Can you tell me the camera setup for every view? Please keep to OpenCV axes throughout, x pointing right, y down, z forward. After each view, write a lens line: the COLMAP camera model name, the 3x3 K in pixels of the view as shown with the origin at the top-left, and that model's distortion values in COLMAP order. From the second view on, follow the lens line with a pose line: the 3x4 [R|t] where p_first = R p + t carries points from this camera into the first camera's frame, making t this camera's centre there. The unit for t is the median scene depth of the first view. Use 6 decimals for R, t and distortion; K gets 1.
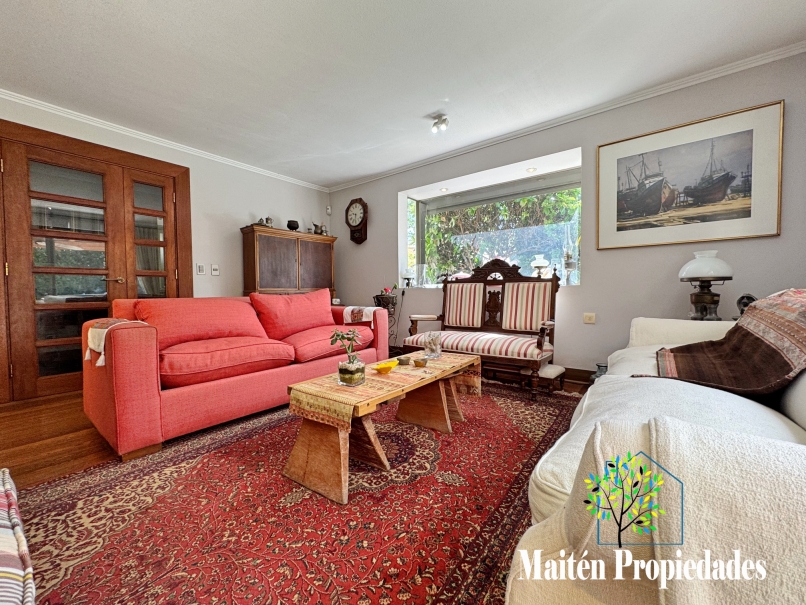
lens RADIAL K [[320.2, 0, 402.3], [0, 320.2, 303.5], [0, 0, 1]] dist [-0.002263, -0.000388]
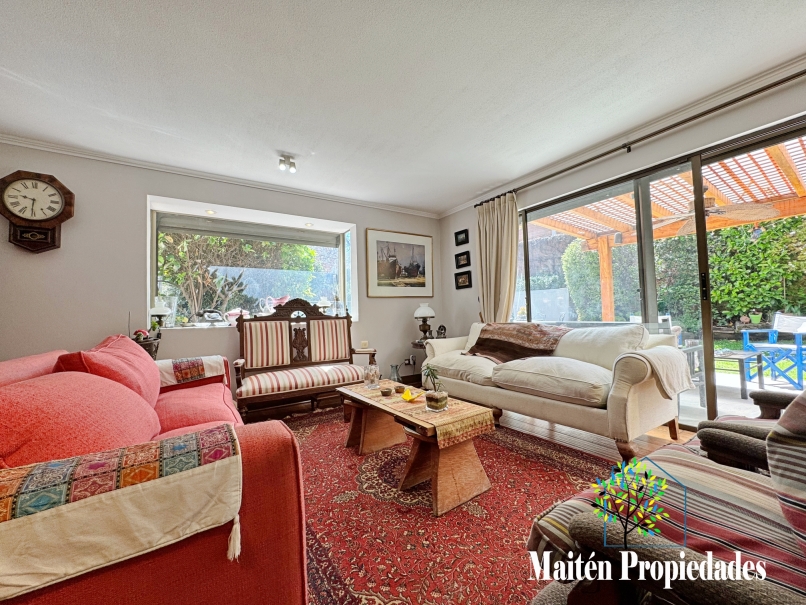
lens RADIAL K [[320.2, 0, 402.3], [0, 320.2, 303.5], [0, 0, 1]] dist [-0.002263, -0.000388]
pose [[0.334632, 0.033763, 0.941744, -0.631562], [0.063220, 0.996302, -0.058183, -0.038289], [-0.940226, 0.079007, 0.331260, 0.326544]]
